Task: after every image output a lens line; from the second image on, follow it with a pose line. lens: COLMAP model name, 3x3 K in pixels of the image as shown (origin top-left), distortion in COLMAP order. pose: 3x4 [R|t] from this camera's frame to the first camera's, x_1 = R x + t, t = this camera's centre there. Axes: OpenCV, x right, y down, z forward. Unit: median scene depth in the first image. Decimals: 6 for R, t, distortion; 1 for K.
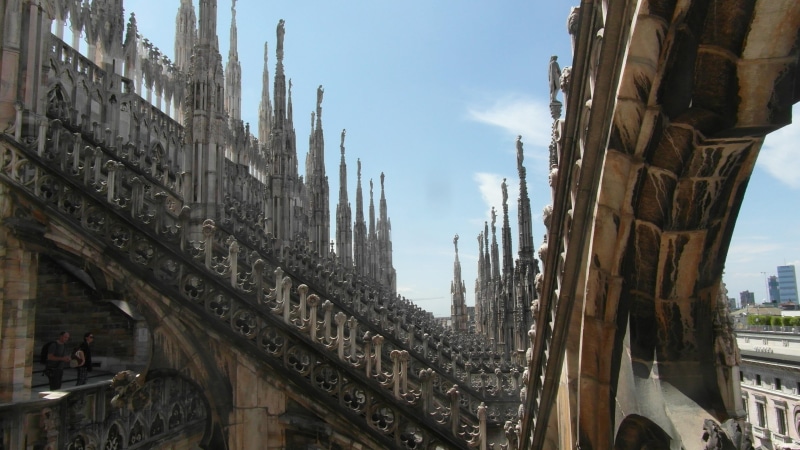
lens RADIAL K [[603.1, 0, 400.0], [0, 603.1, 225.0], [0, 0, 1]] dist [-0.009370, 0.003297]
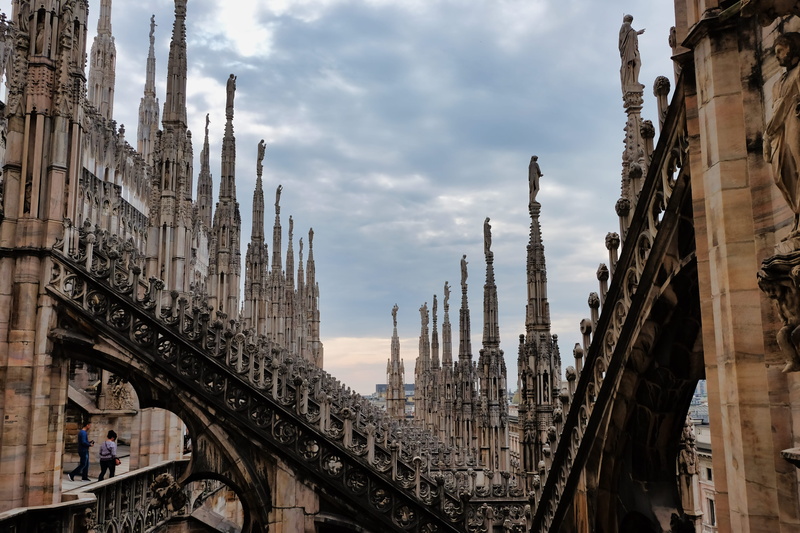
lens RADIAL K [[733.6, 0, 400.0], [0, 733.6, 266.5], [0, 0, 1]] dist [0.022120, 0.003173]
pose [[0.992896, 0.040384, 0.111923, -0.099857], [-0.037579, 0.998927, -0.027068, -0.056919], [-0.112896, 0.022670, 0.993348, -0.193746]]
